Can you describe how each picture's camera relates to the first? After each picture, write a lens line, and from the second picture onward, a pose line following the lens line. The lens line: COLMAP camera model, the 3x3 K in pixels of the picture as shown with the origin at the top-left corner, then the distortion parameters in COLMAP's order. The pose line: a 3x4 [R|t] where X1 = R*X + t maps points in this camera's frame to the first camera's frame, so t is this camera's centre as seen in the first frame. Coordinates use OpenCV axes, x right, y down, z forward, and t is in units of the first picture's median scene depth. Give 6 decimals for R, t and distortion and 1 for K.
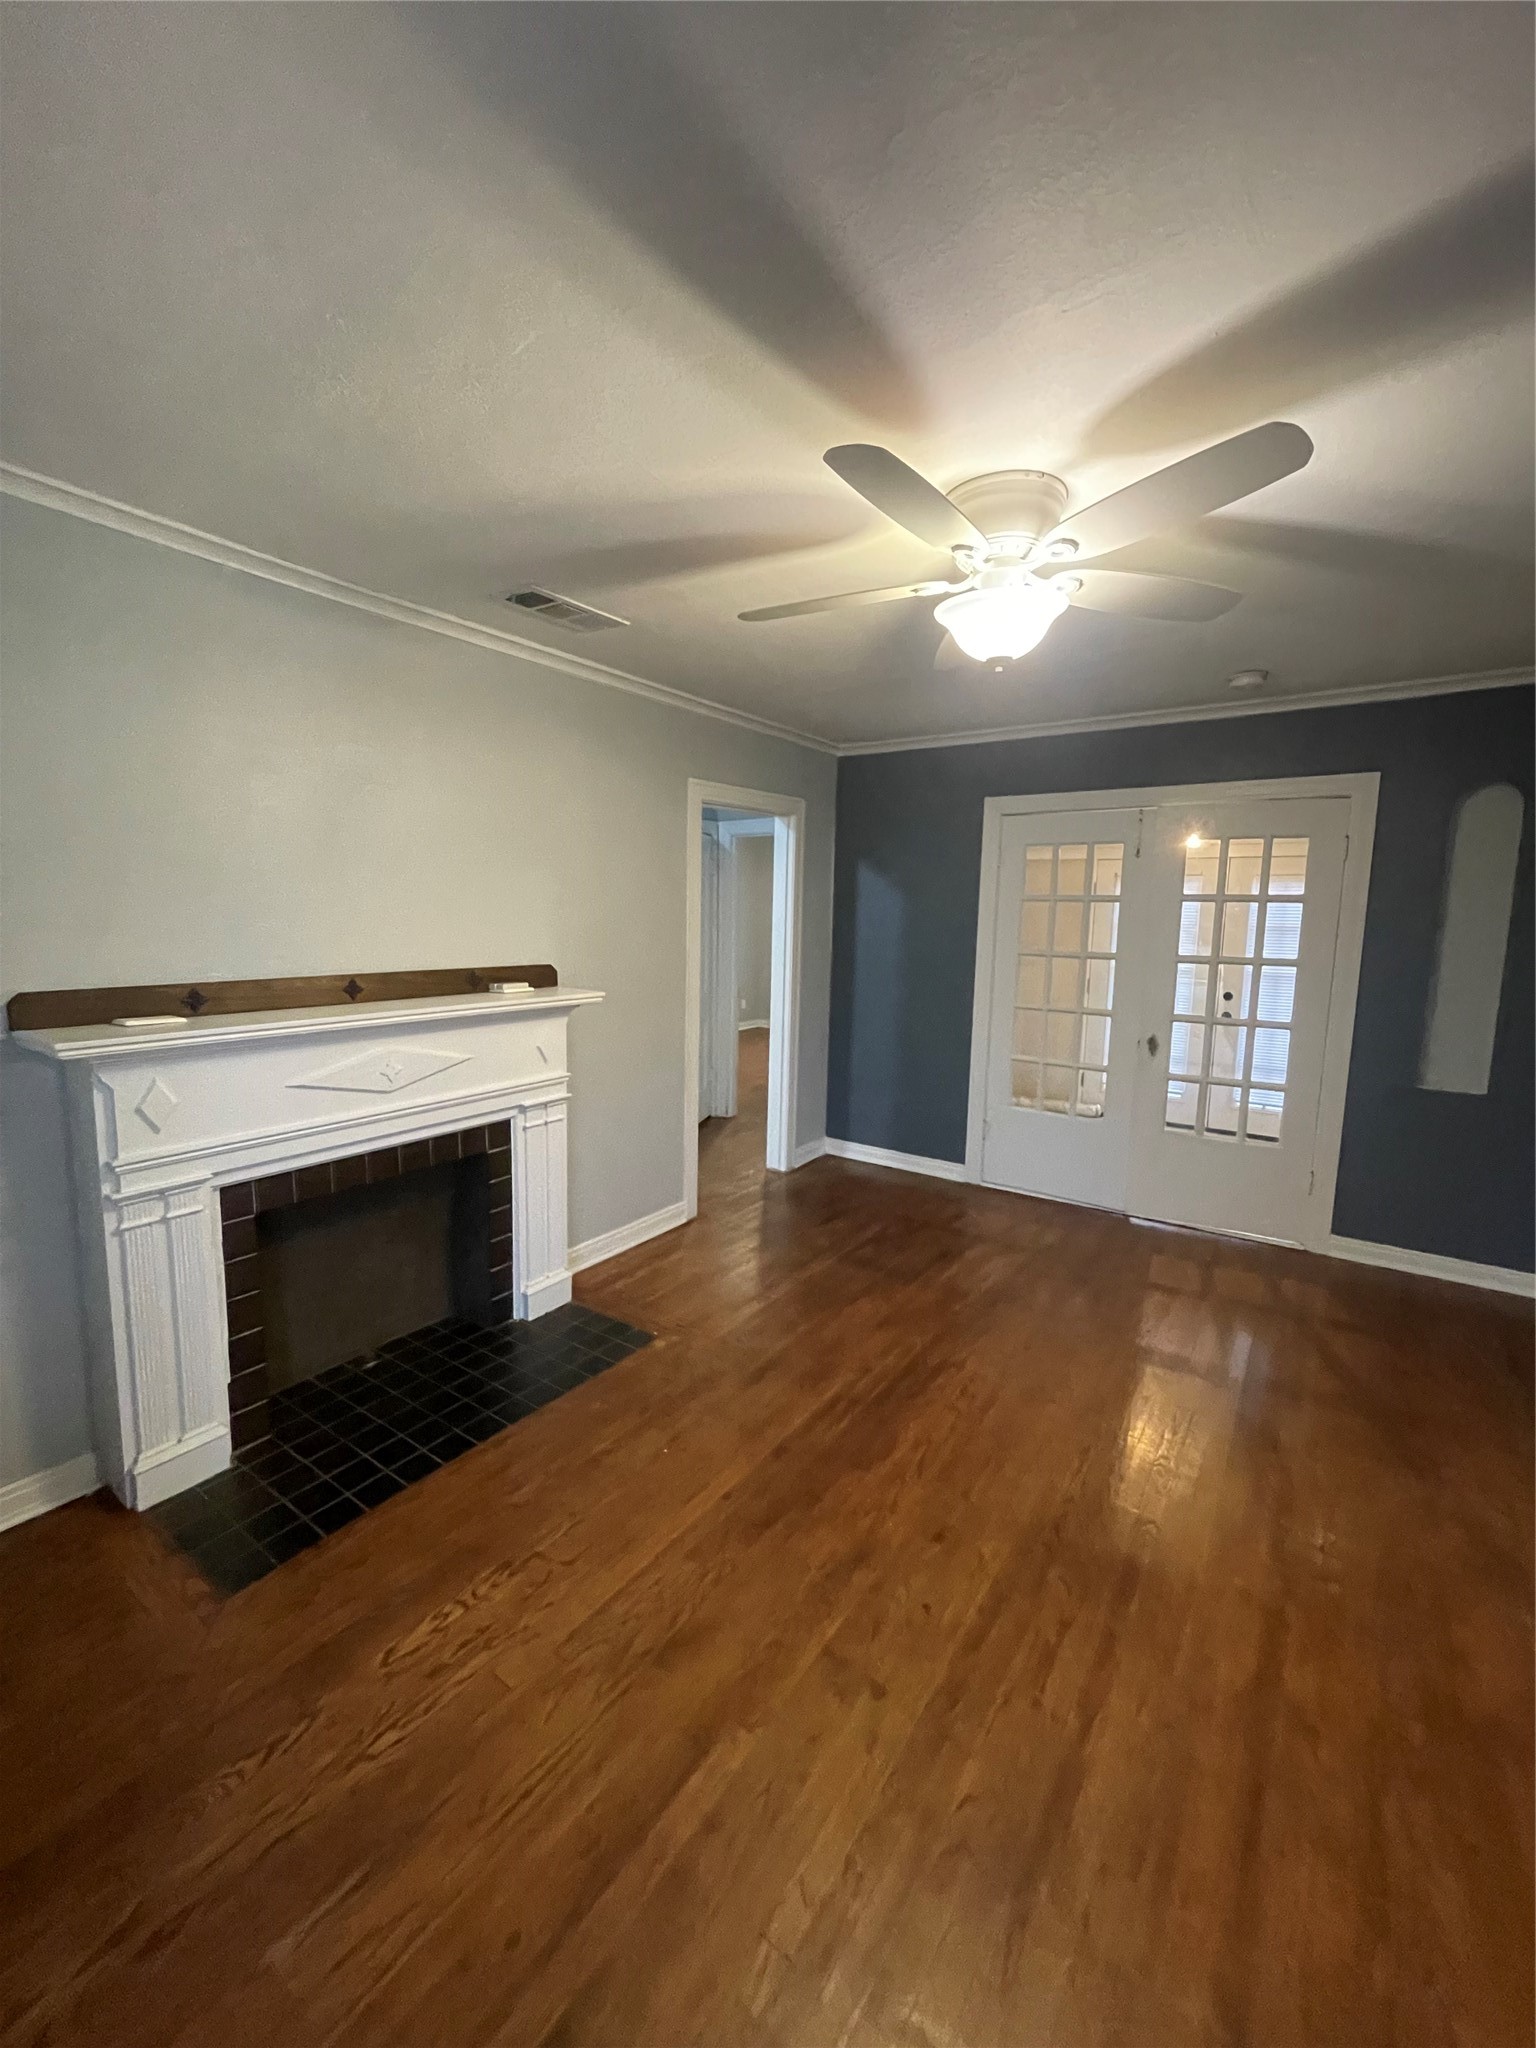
lens RADIAL K [[826.2, 0, 769.3], [0, 826.2, 1017.3], [0, 0, 1]] dist [-0.001366, -0.000398]
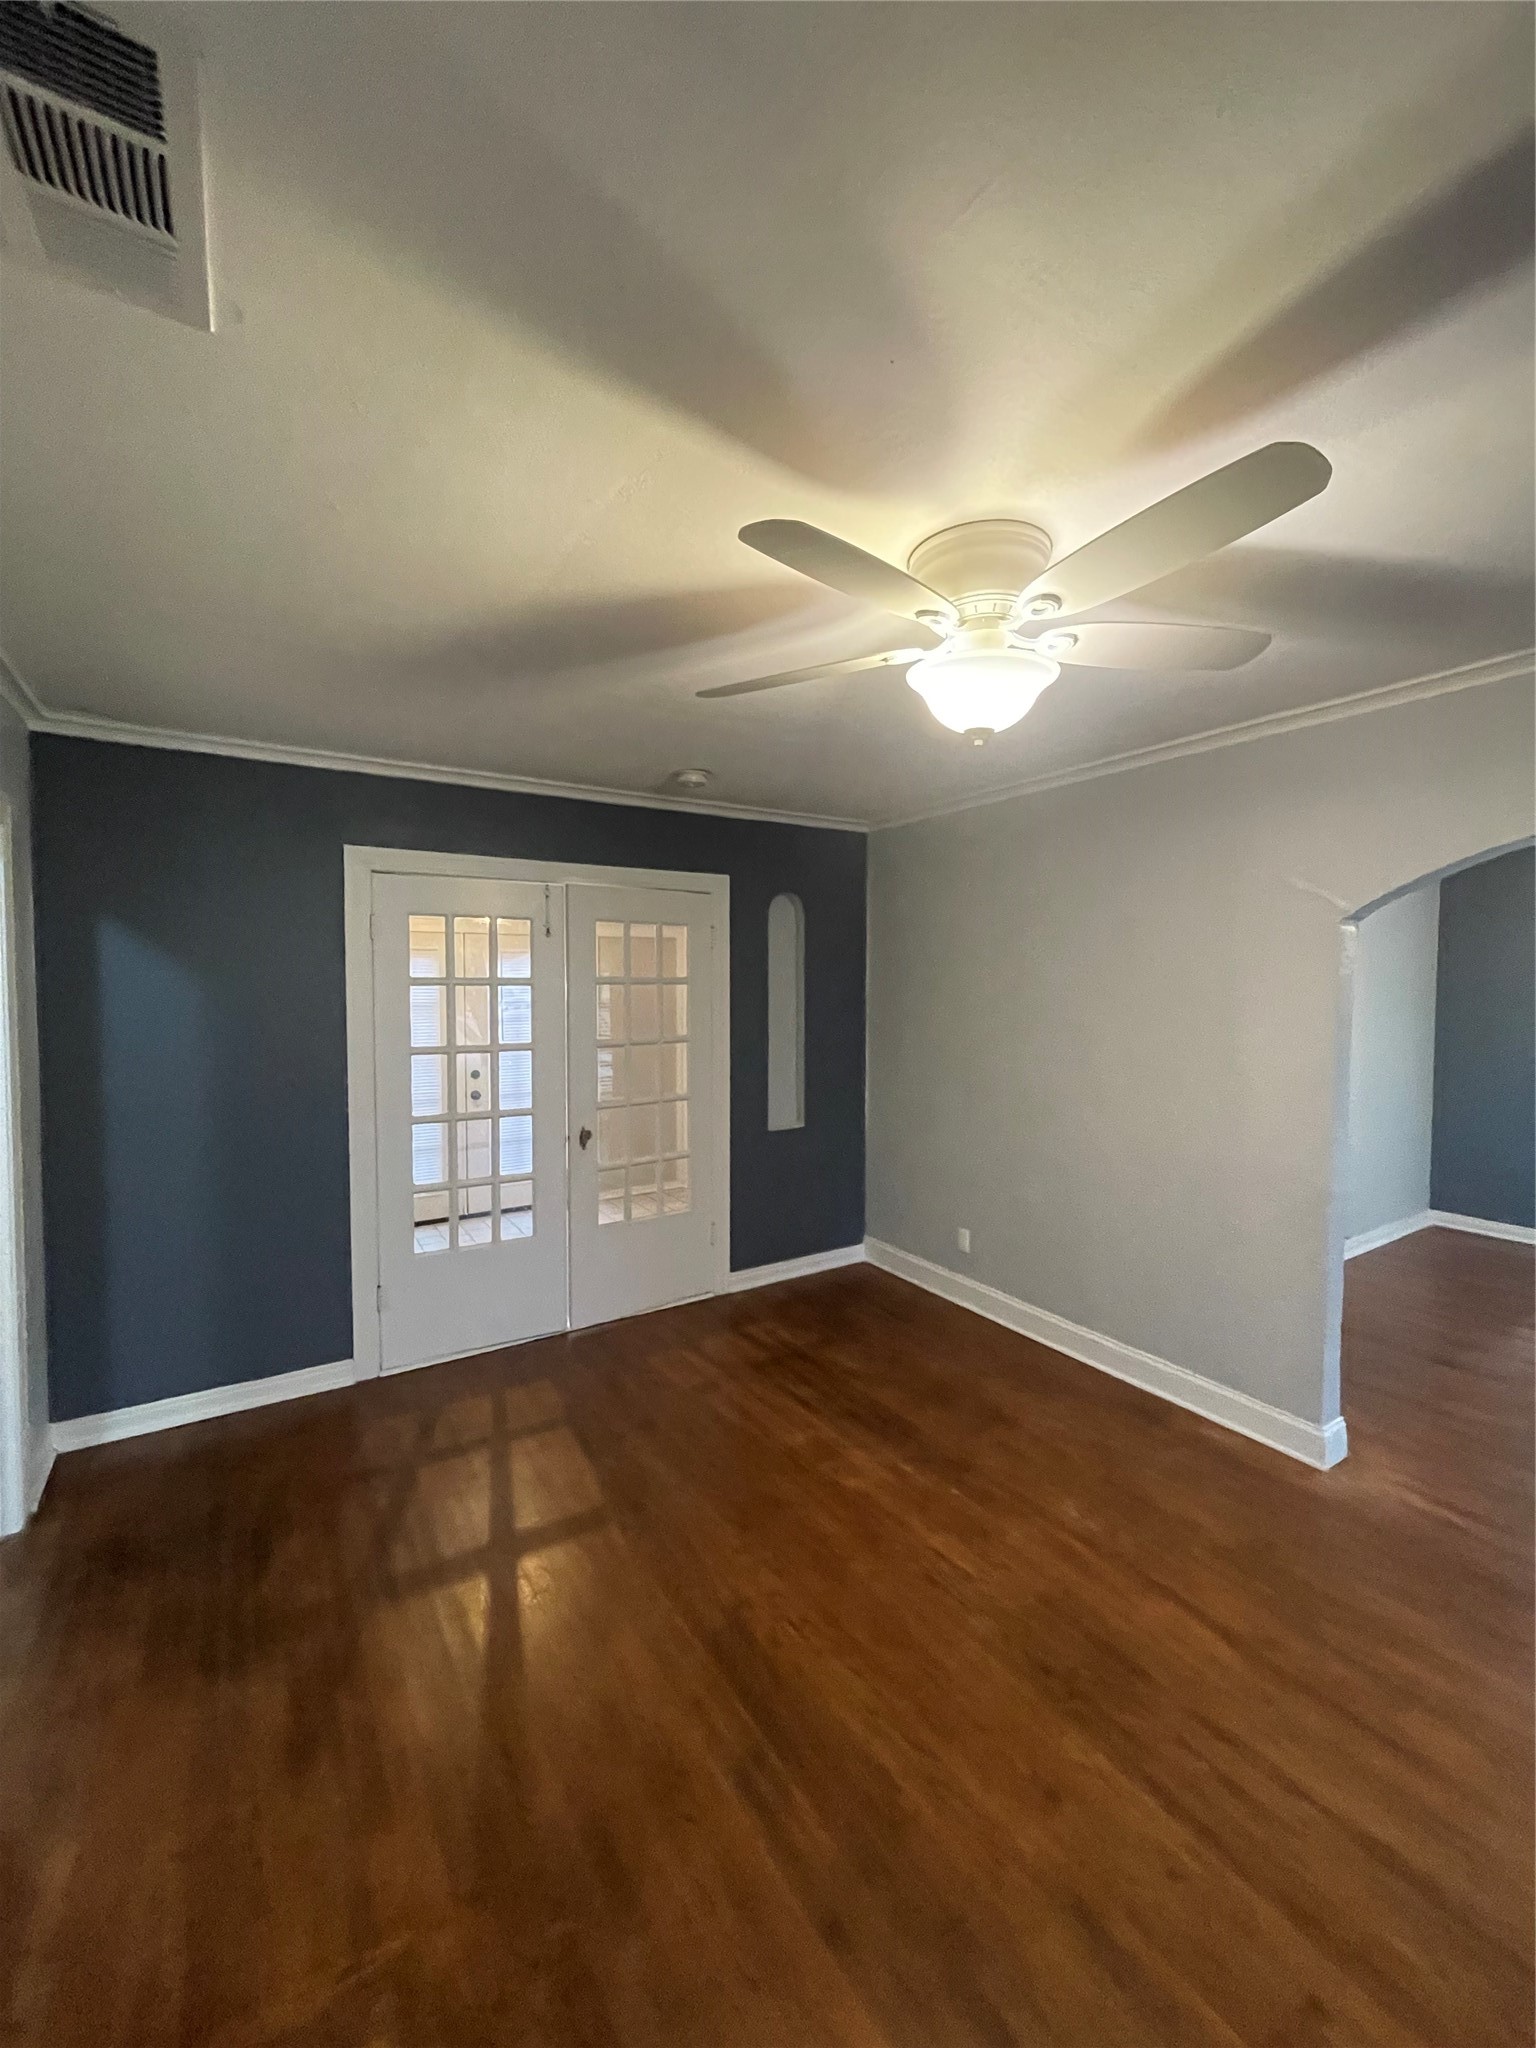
lens RADIAL K [[826.2, 0, 769.3], [0, 826.2, 1017.3], [0, 0, 1]] dist [-0.001366, -0.000398]
pose [[0.387944, -0.054442, 0.920074, -0.350349], [0.128114, 0.991749, 0.004664, -0.091042], [-0.912736, 0.116064, 0.391717, 0.503265]]
